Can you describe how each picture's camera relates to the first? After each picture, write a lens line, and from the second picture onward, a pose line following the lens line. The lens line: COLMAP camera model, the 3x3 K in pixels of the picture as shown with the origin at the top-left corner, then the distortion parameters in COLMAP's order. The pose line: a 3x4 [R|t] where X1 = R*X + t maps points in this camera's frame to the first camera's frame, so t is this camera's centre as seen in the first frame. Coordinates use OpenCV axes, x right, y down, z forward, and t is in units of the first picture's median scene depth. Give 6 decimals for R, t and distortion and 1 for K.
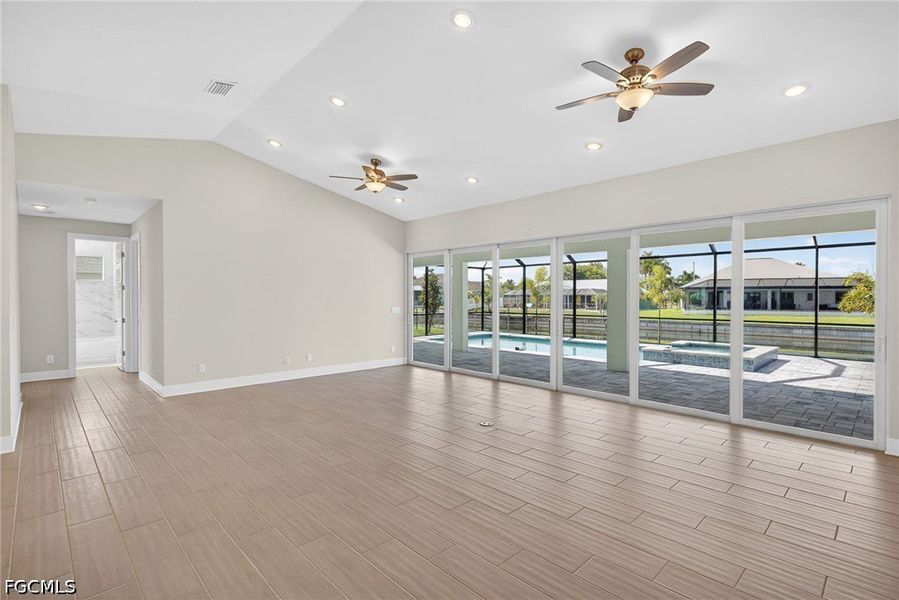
lens RADIAL K [[423.5, 0, 449.5], [0, 423.5, 300.0], [0, 0, 1]] dist [0.003759, 0.000298]
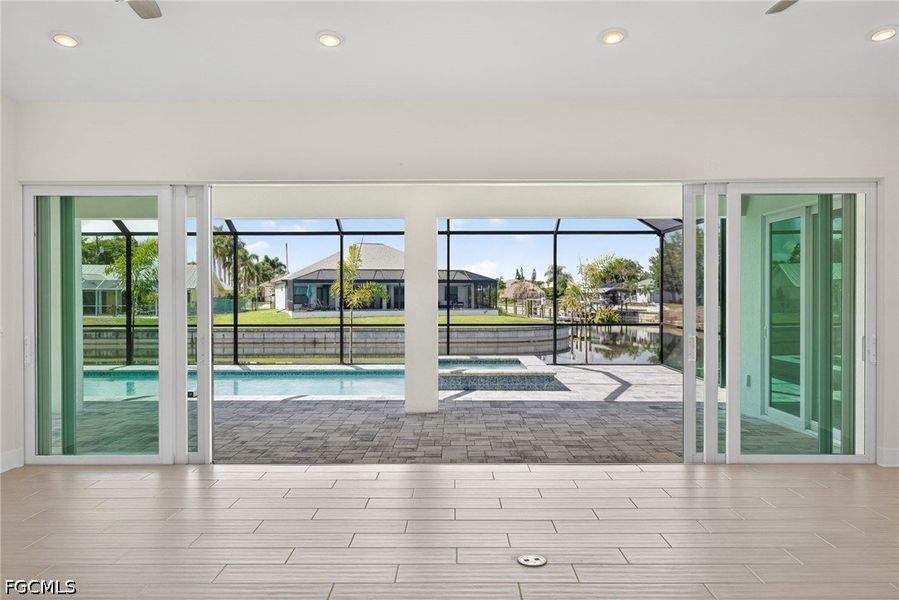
lens RADIAL K [[665.1, 0, 449.5], [0, 665.1, 300.0], [0, 0, 1]] dist [-0.002583, 0.000045]
pose [[0.696134, -0.009740, 0.717846, -0.207939], [0.007978, 0.999951, 0.005831, -0.001953], [-0.717868, 0.001668, 0.696178, 0.222835]]
